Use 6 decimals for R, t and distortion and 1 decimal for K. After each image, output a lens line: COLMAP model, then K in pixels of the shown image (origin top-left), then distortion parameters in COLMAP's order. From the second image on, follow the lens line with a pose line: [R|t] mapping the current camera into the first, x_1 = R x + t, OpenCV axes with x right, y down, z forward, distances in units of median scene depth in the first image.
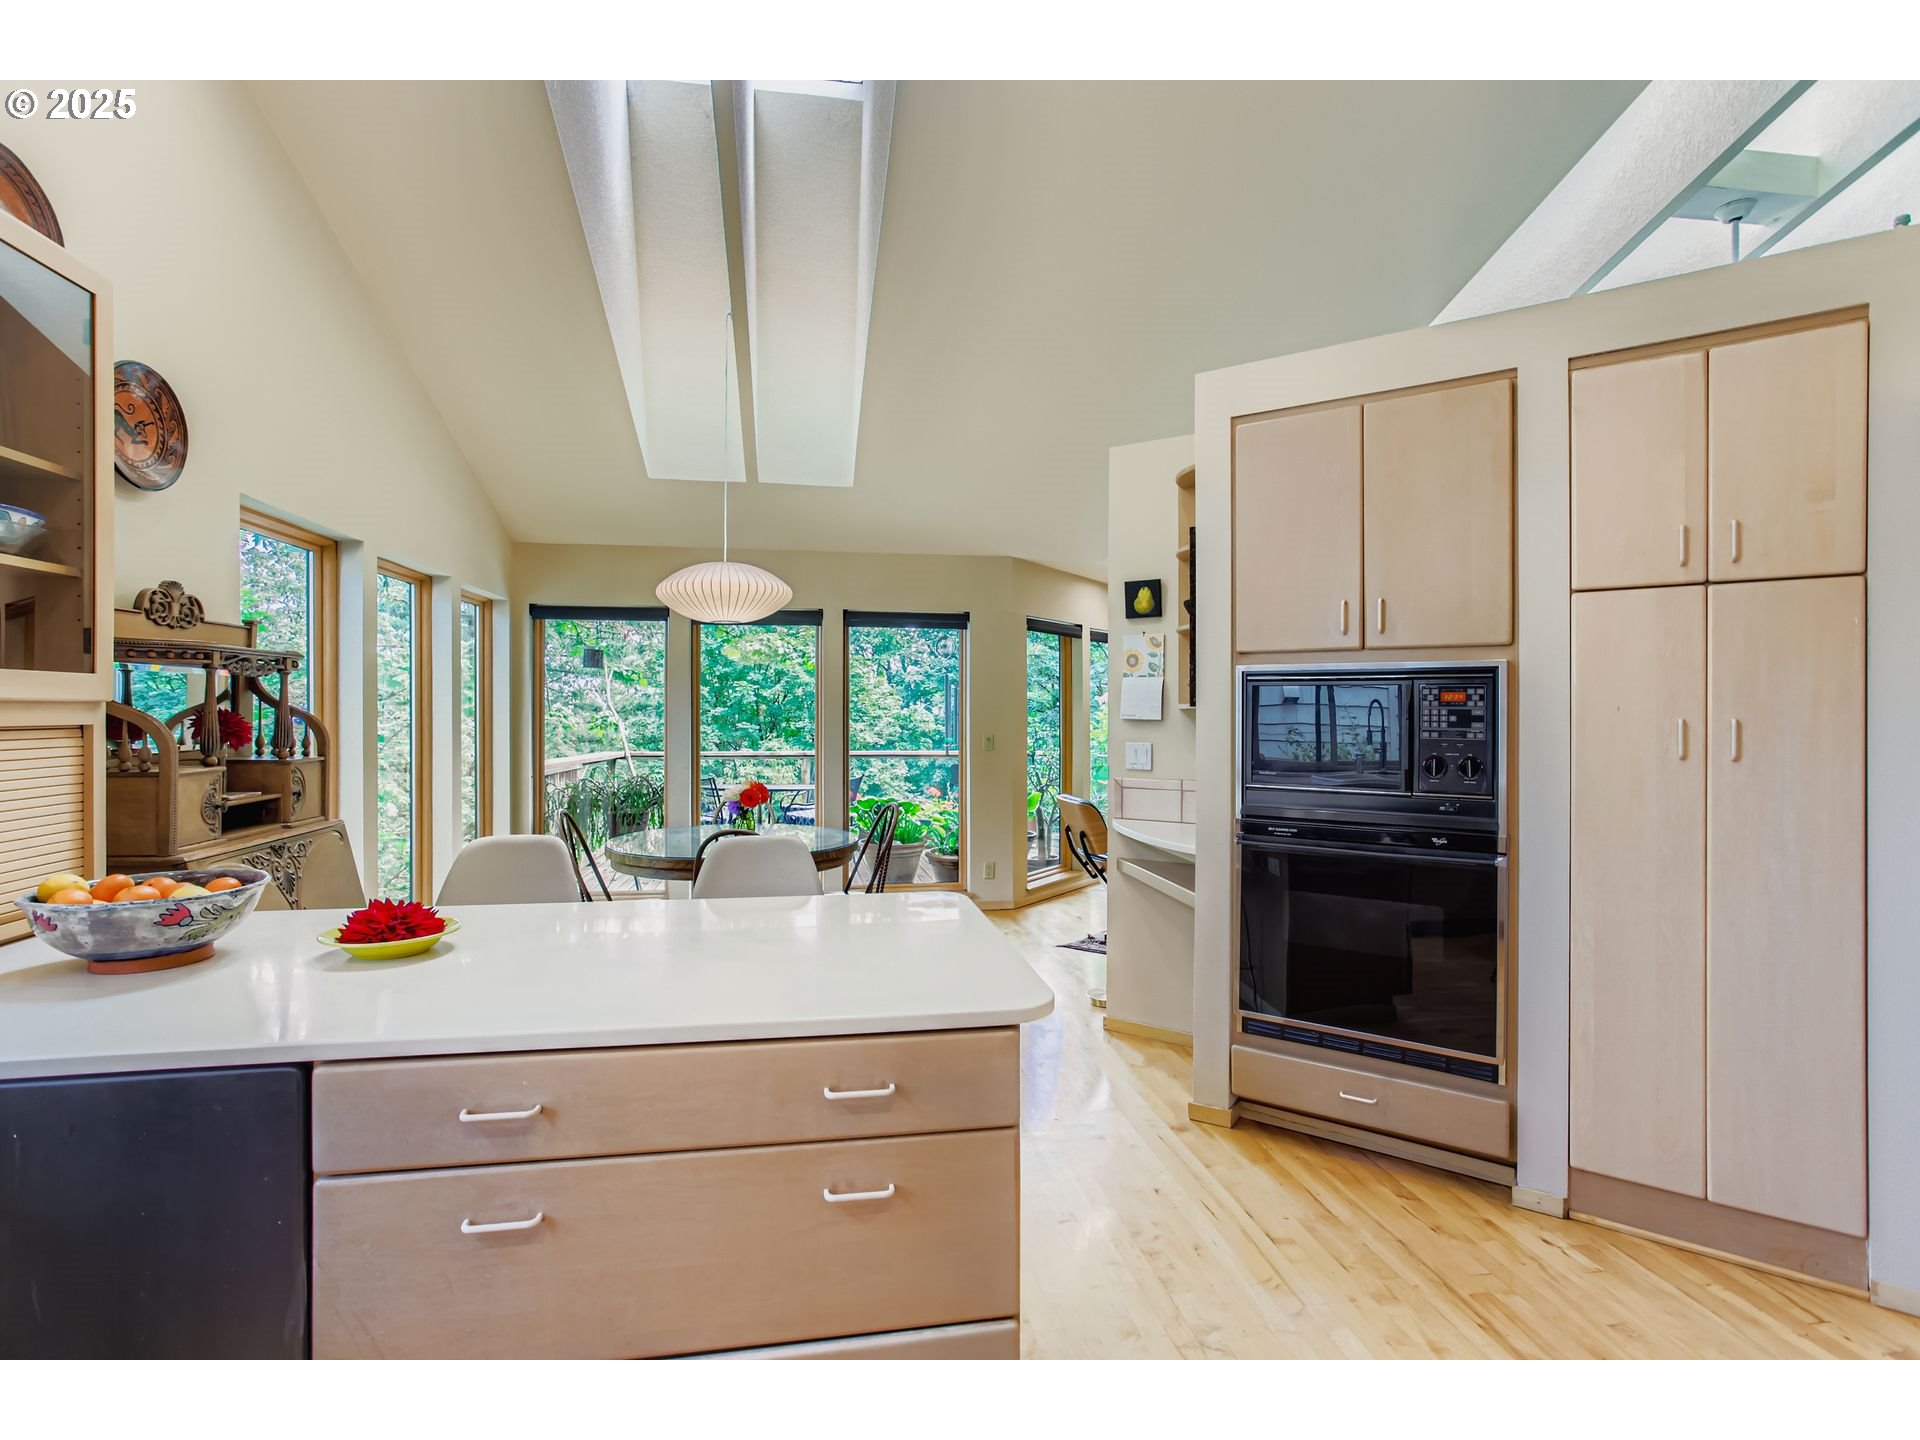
lens RADIAL K [[928.4, 0, 960.0], [0, 928.4, 720.0], [0, 0, 1]] dist [-0.018942, 0.000606]
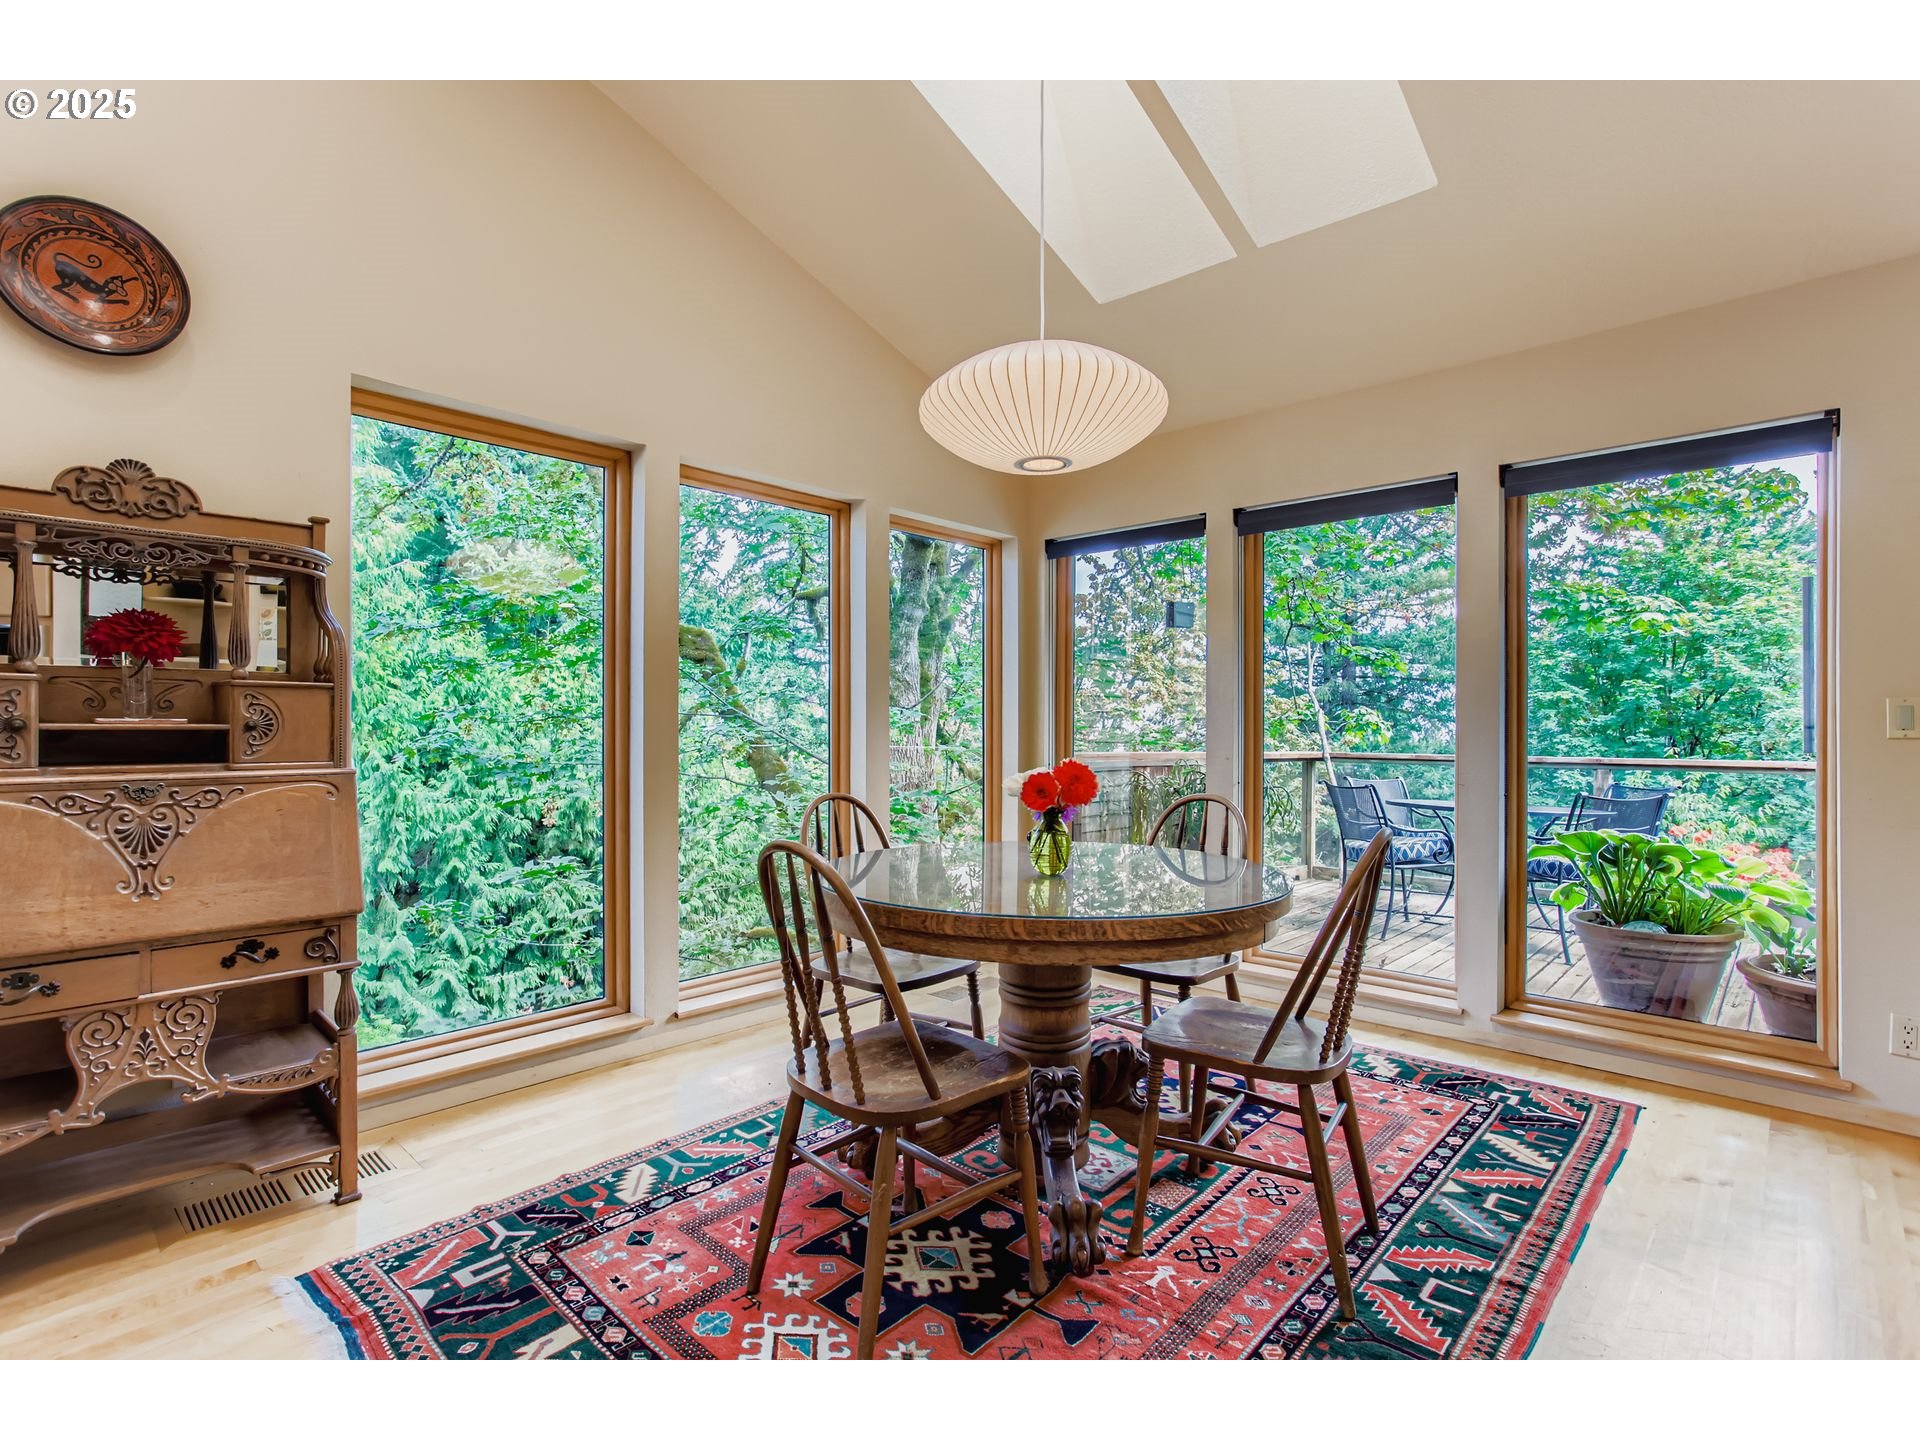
lens RADIAL K [[928.4, 0, 960.0], [0, 928.4, 720.0], [0, 0, 1]] dist [-0.018942, 0.000606]
pose [[0.603220, -0.007716, -0.797538, 0.107047], [-0.010377, 0.999793, -0.017522, 0.038909], [0.797507, 0.018845, 0.603015, 0.461578]]
